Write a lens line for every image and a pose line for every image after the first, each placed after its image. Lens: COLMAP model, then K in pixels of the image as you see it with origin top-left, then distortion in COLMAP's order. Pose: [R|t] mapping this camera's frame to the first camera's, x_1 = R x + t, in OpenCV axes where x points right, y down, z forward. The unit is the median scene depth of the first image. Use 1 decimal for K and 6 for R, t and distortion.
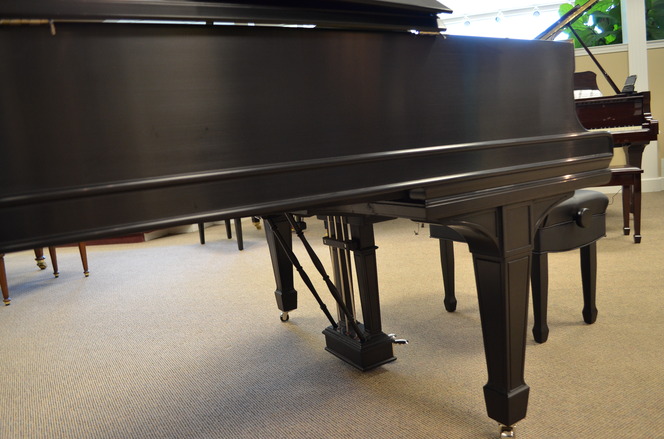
lens RADIAL K [[526.4, 0, 332.0], [0, 526.4, 219.5], [0, 0, 1]] dist [-0.071130, 0.004261]
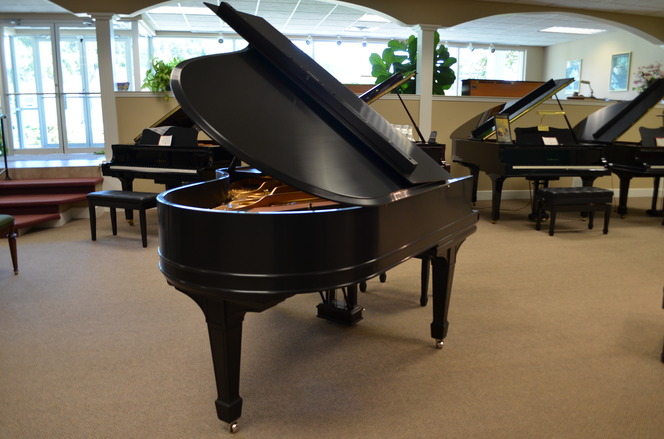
lens RADIAL K [[526.4, 0, 332.0], [0, 526.4, 219.5], [0, 0, 1]] dist [-0.071130, 0.004261]
pose [[0.901298, 0.012696, 0.433014, -0.569974], [-0.028946, 0.999102, 0.030956, -0.099186], [-0.432232, -0.040435, 0.900855, -0.443542]]
